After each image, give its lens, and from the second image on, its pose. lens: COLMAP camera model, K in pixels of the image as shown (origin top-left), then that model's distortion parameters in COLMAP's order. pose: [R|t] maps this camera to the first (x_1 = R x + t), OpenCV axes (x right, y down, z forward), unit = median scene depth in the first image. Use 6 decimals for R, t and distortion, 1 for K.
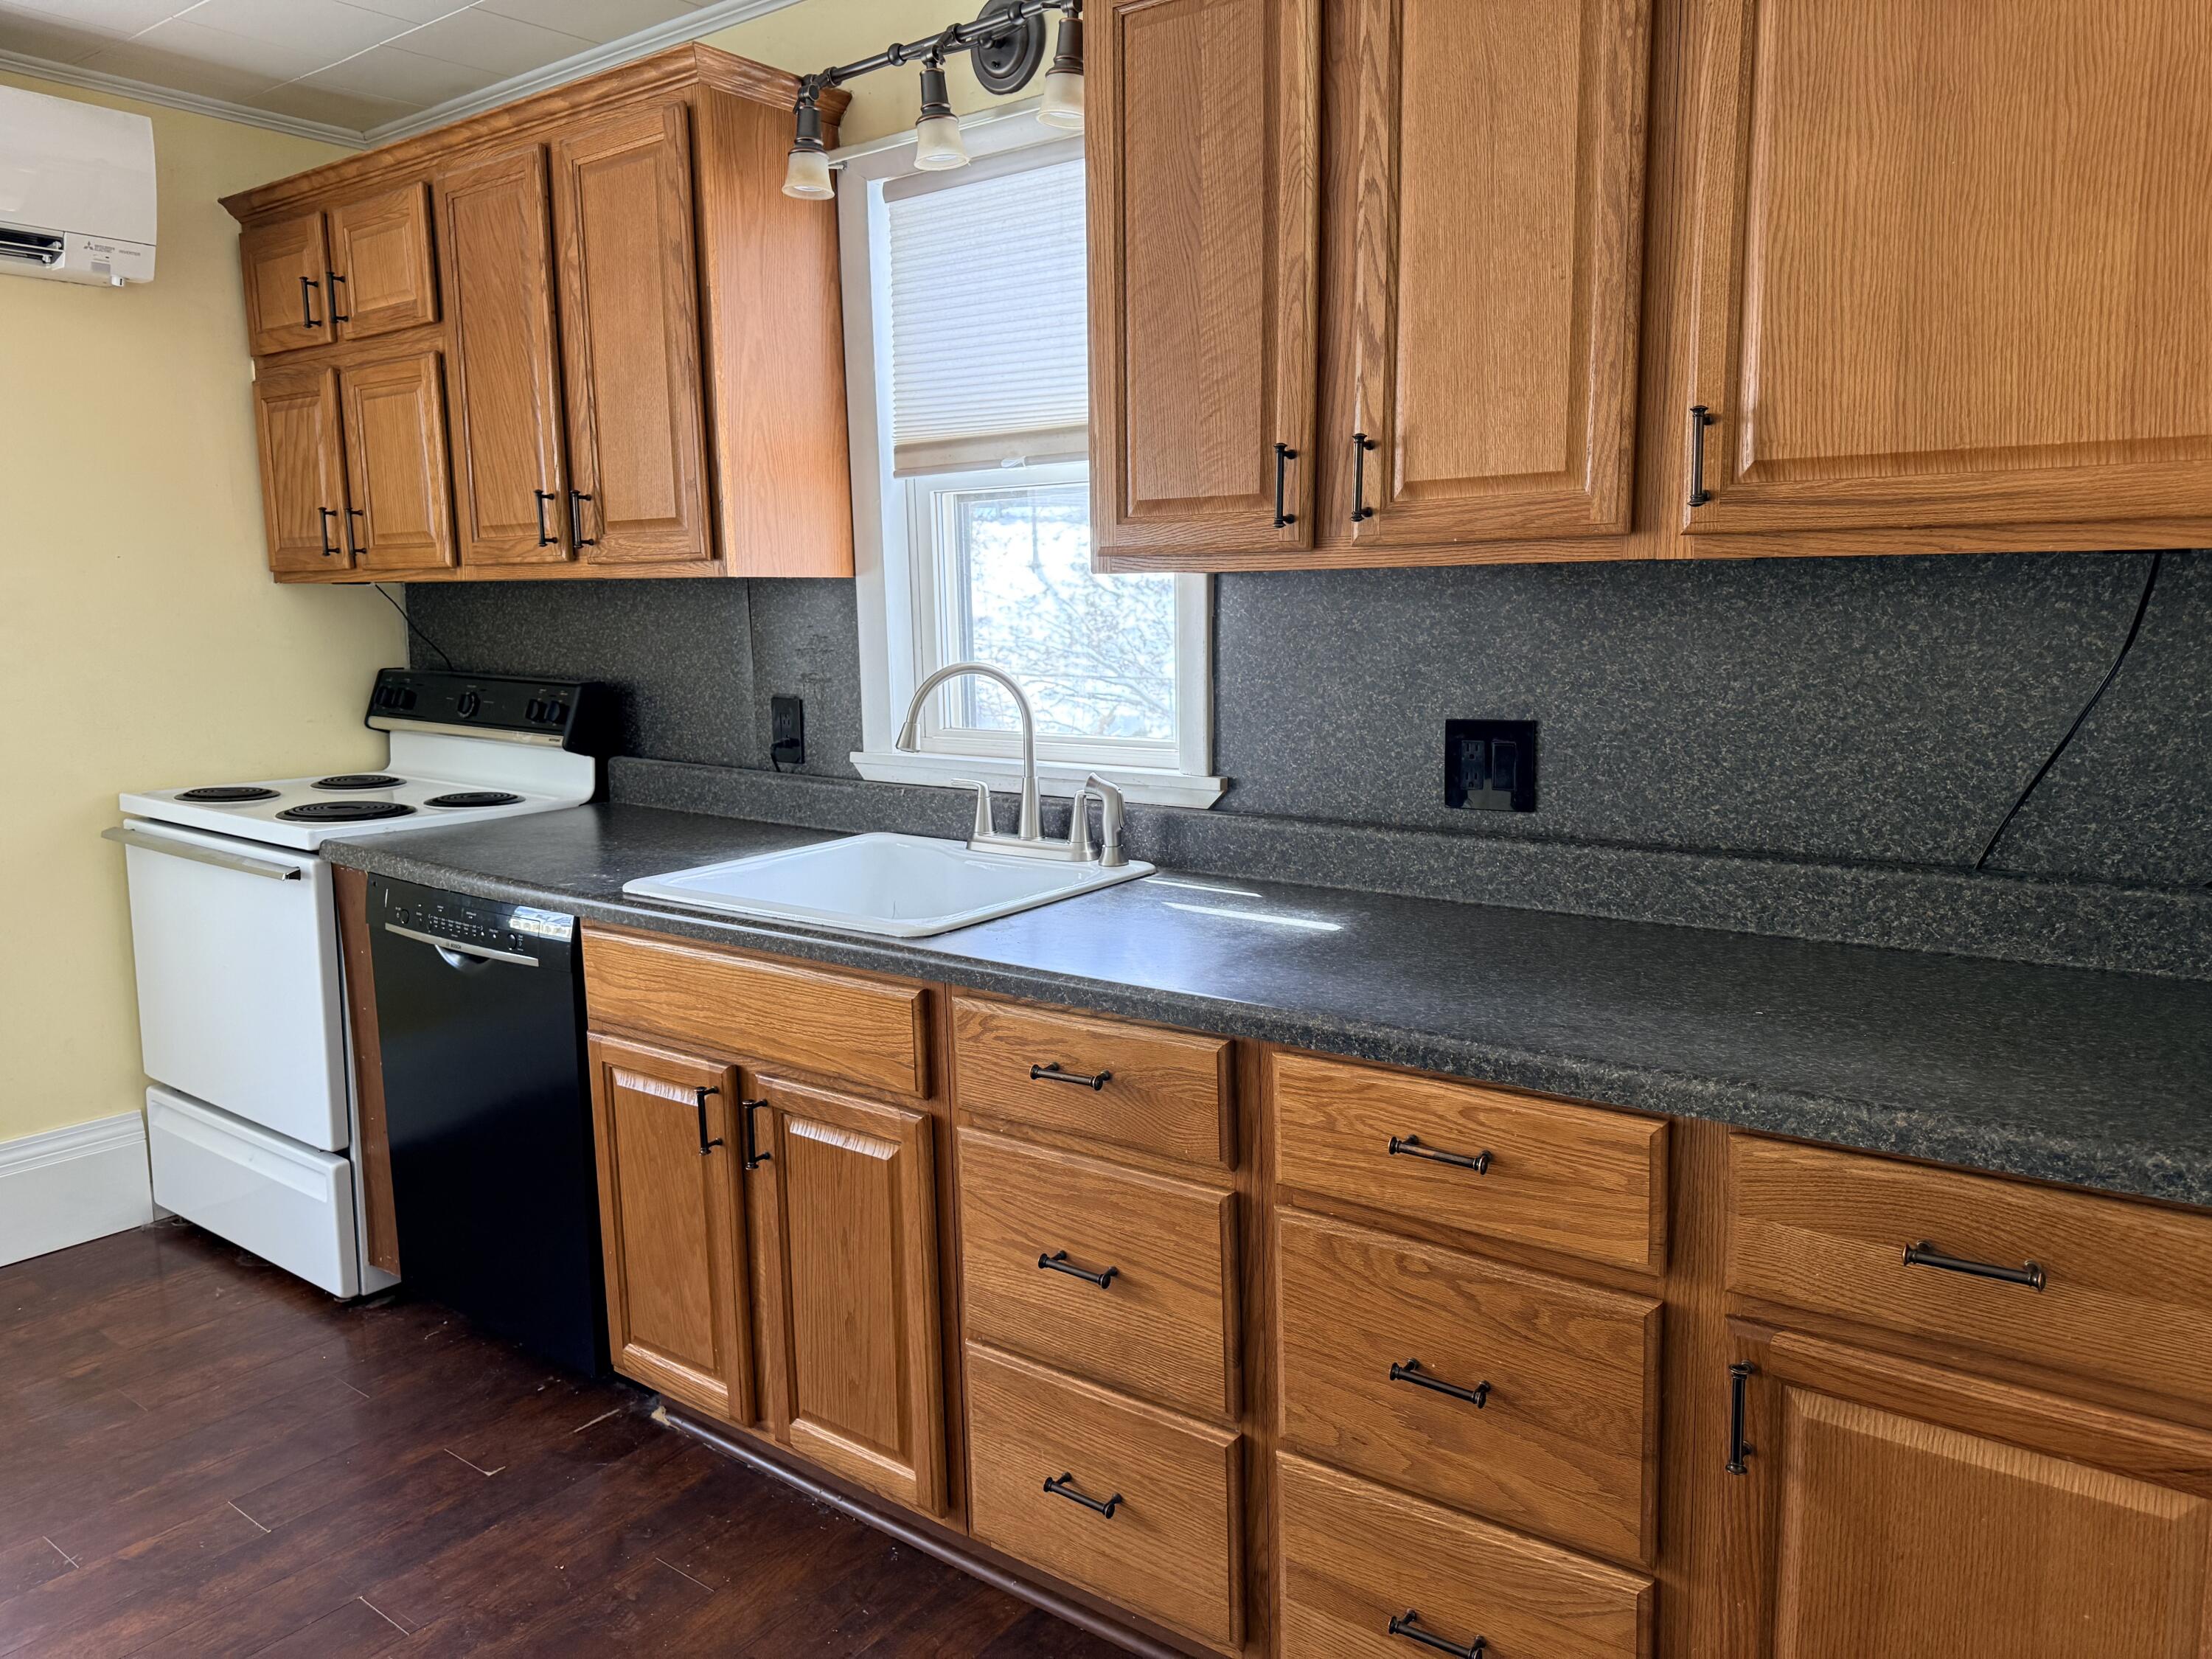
lens RADIAL K [[1565.9, 0, 1126.0], [0, 1565.9, 830.9], [0, 0, 1]] dist [0.047274, -0.046518]
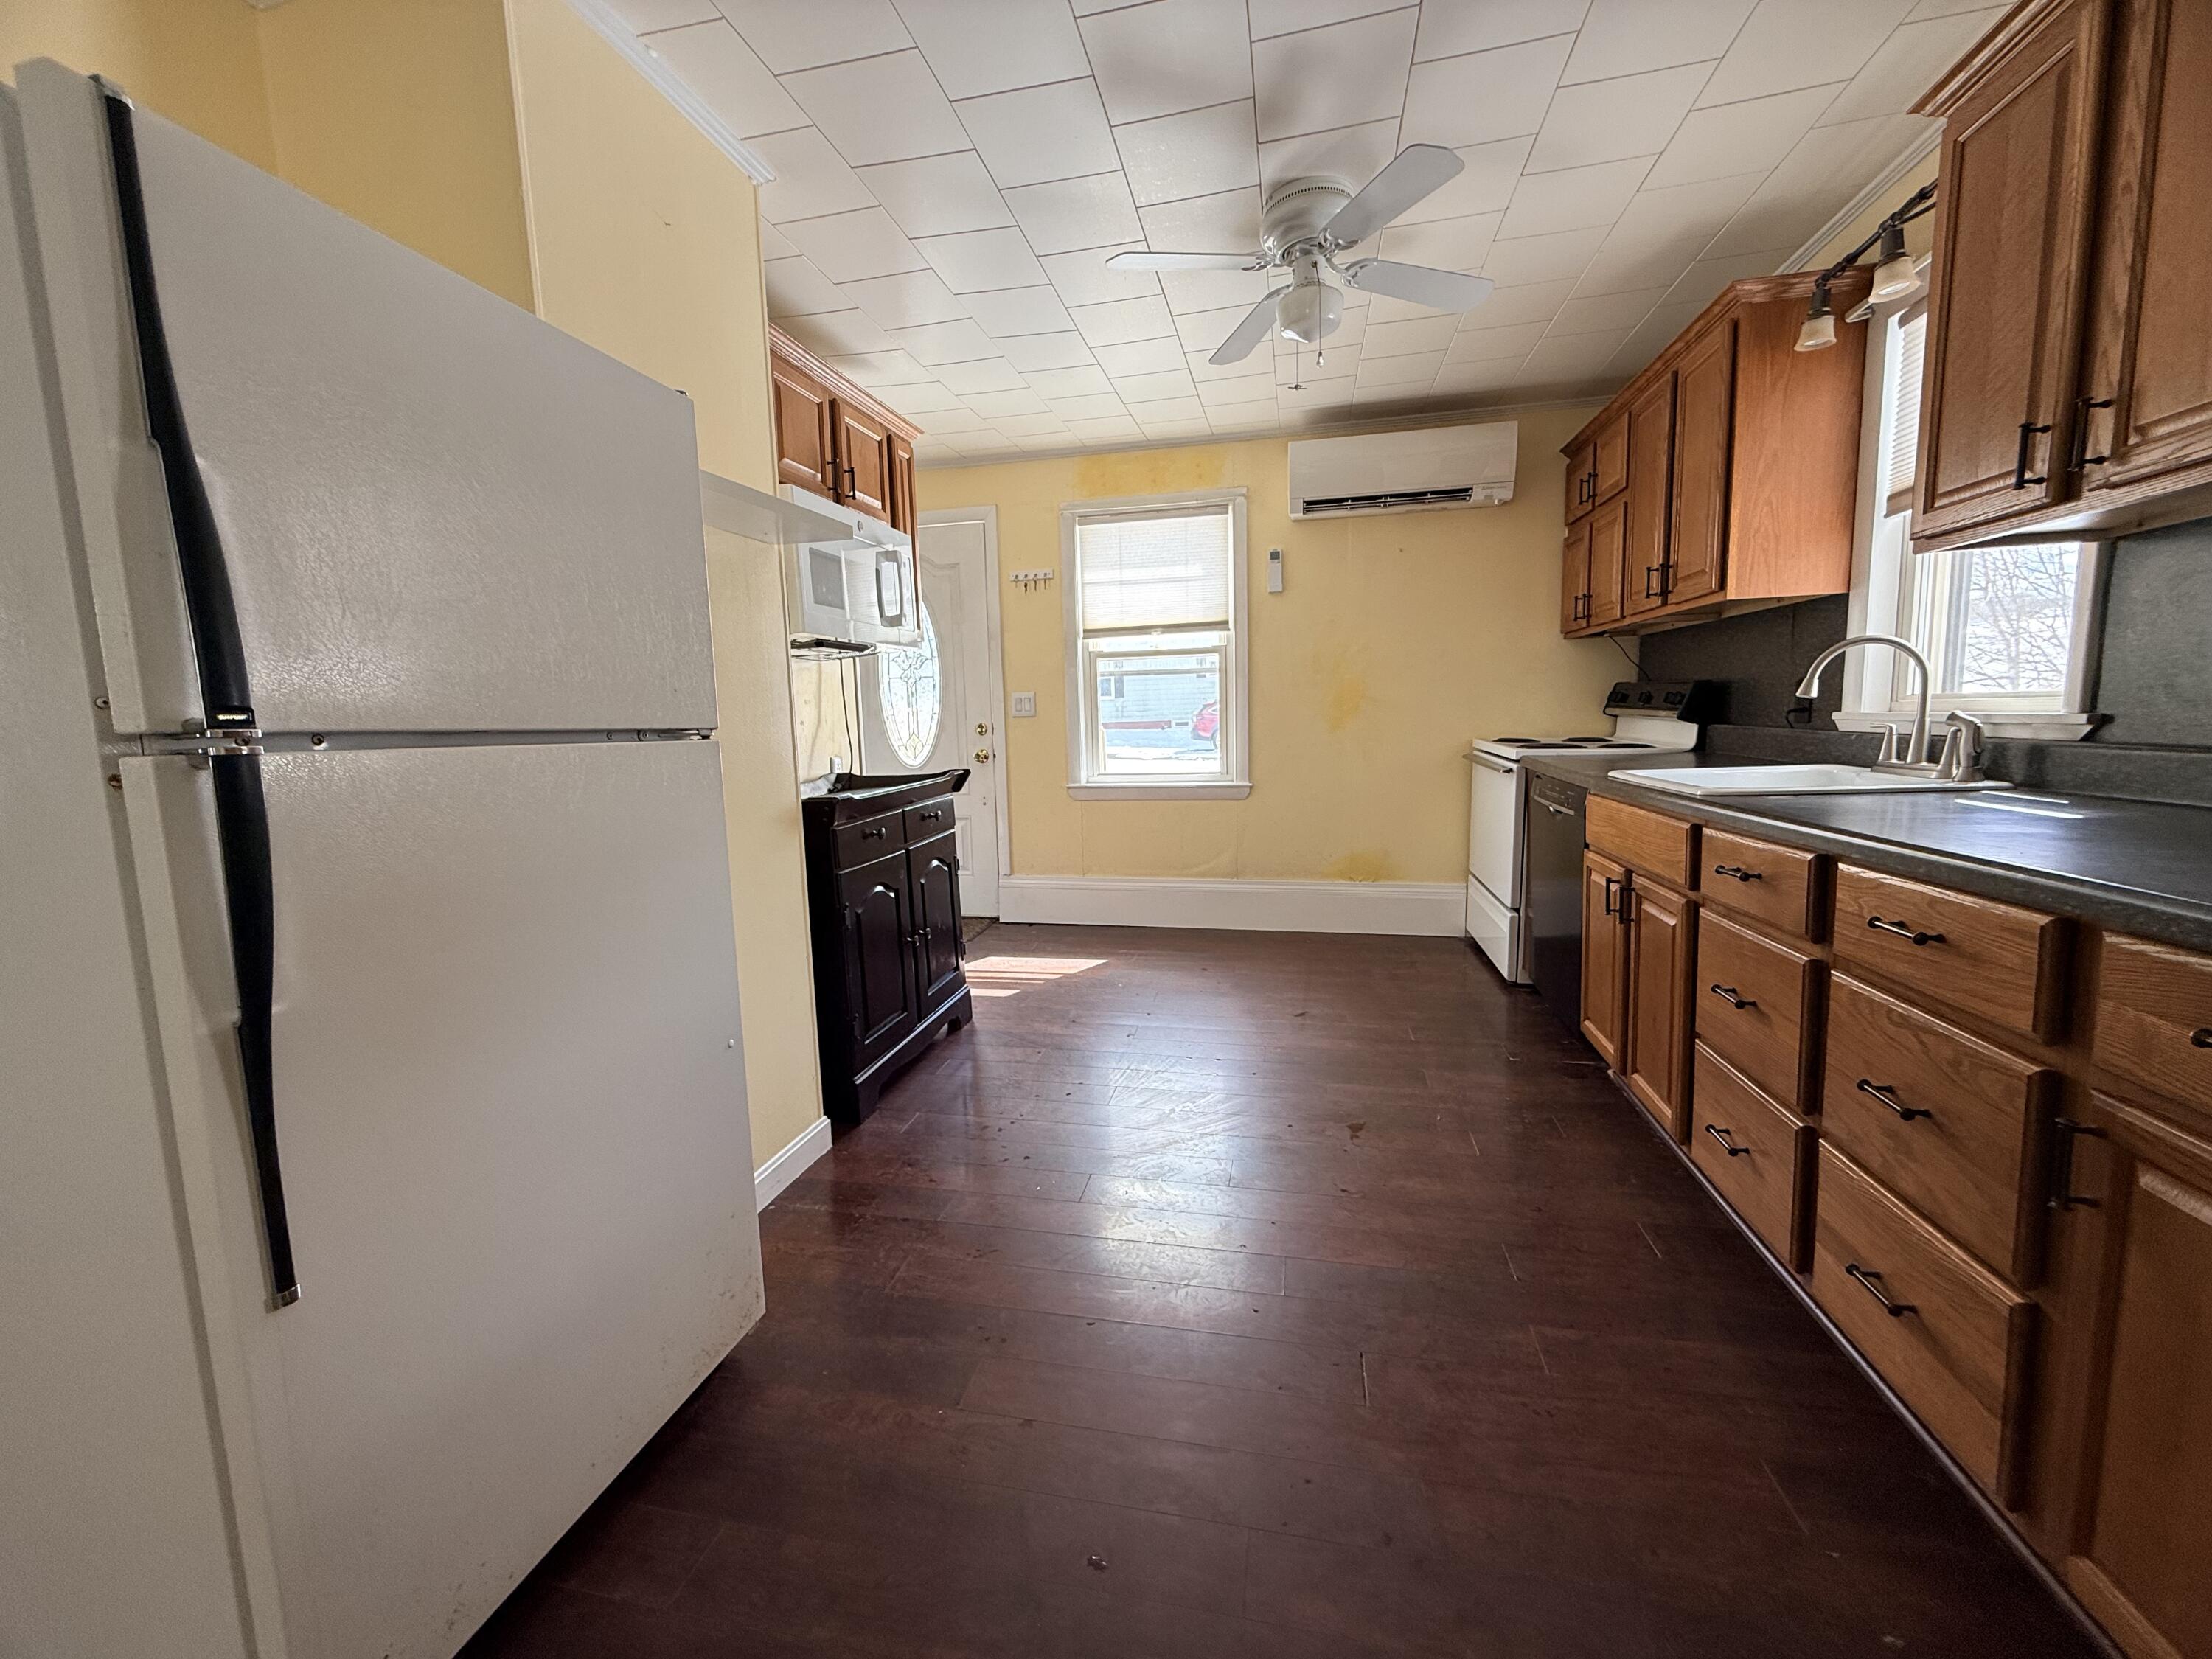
lens RADIAL K [[882.1, 0, 1101.7], [0, 882.1, 822.6], [0, 0, 1]] dist [0.004568, -0.000962]
pose [[0.420192, 0.108919, -0.900875, 0.370143], [-0.104470, 0.991976, 0.071206, 0.081685], [0.901402, 0.064194, 0.428199, 0.022760]]
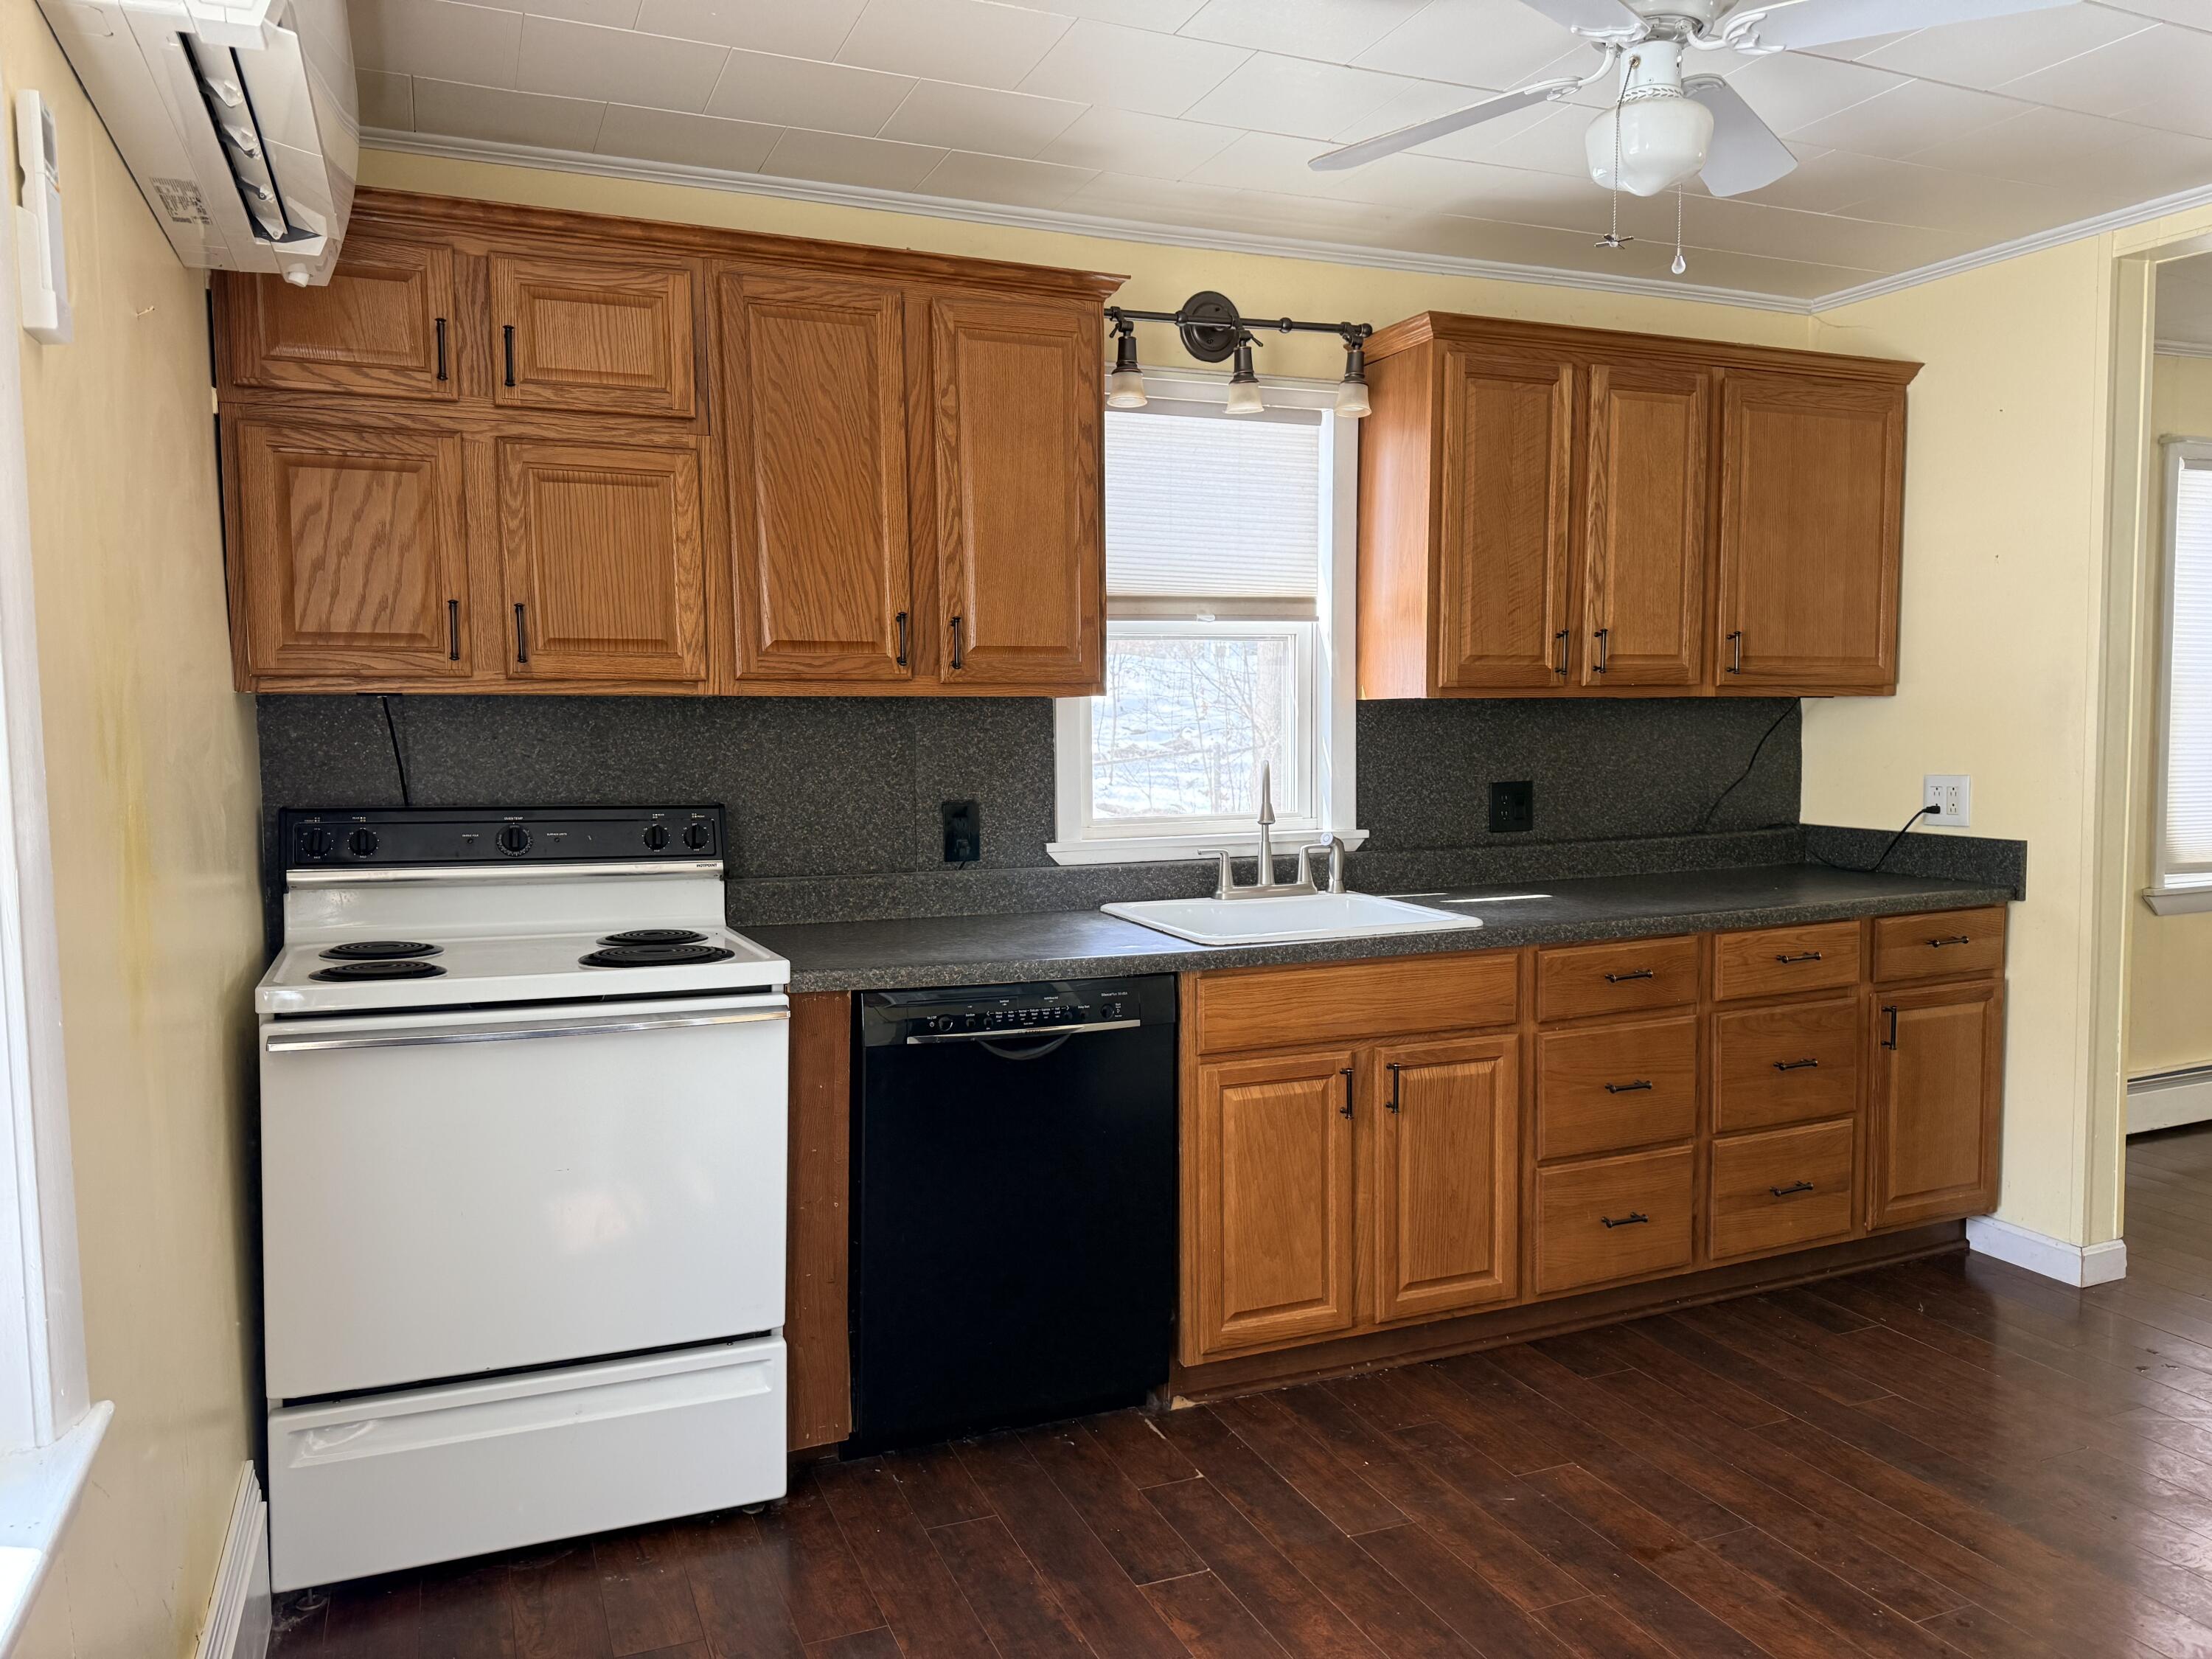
lens RADIAL K [[1565.9, 0, 1114.5], [0, 1565.9, 833.8], [0, 0, 1]] dist [0.047274, -0.046518]
pose [[0.497822, -0.057142, 0.865395, -1.436169], [0.131077, 0.991322, -0.009946, -0.048126], [-0.857317, 0.118385, 0.500992, 0.446430]]
